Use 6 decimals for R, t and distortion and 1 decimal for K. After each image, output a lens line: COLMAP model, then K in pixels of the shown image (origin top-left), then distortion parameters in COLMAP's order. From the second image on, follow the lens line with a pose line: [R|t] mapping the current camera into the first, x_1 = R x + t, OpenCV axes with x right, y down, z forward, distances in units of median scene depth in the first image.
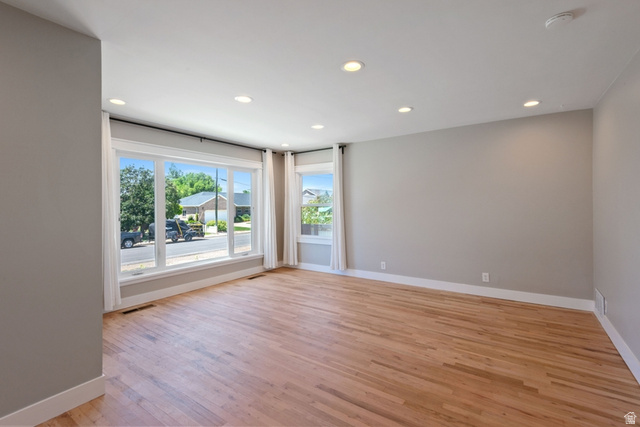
lens RADIAL K [[299.3, 0, 316.0], [0, 299.3, 216.5], [0, 0, 1]] dist [0.024788, -0.000330]
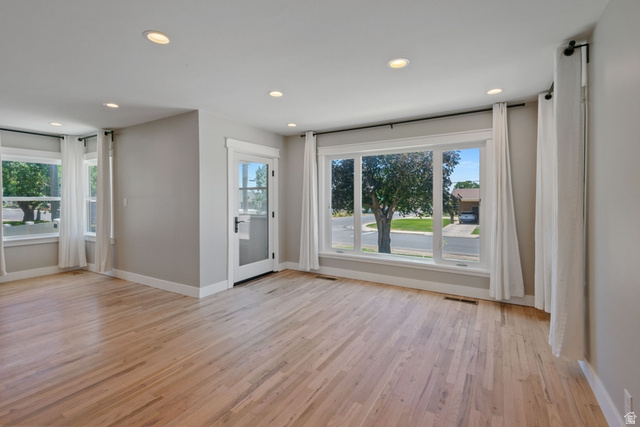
lens RADIAL K [[295.1, 0, 318.8], [0, 295.1, 196.9], [0, 0, 1]] dist [0.018303, -0.000440]
pose [[0.054039, 0.006714, -0.998516, 0.714663], [-0.023492, 0.999709, 0.005451, -0.046507], [0.998262, 0.023163, 0.054181, 0.979309]]
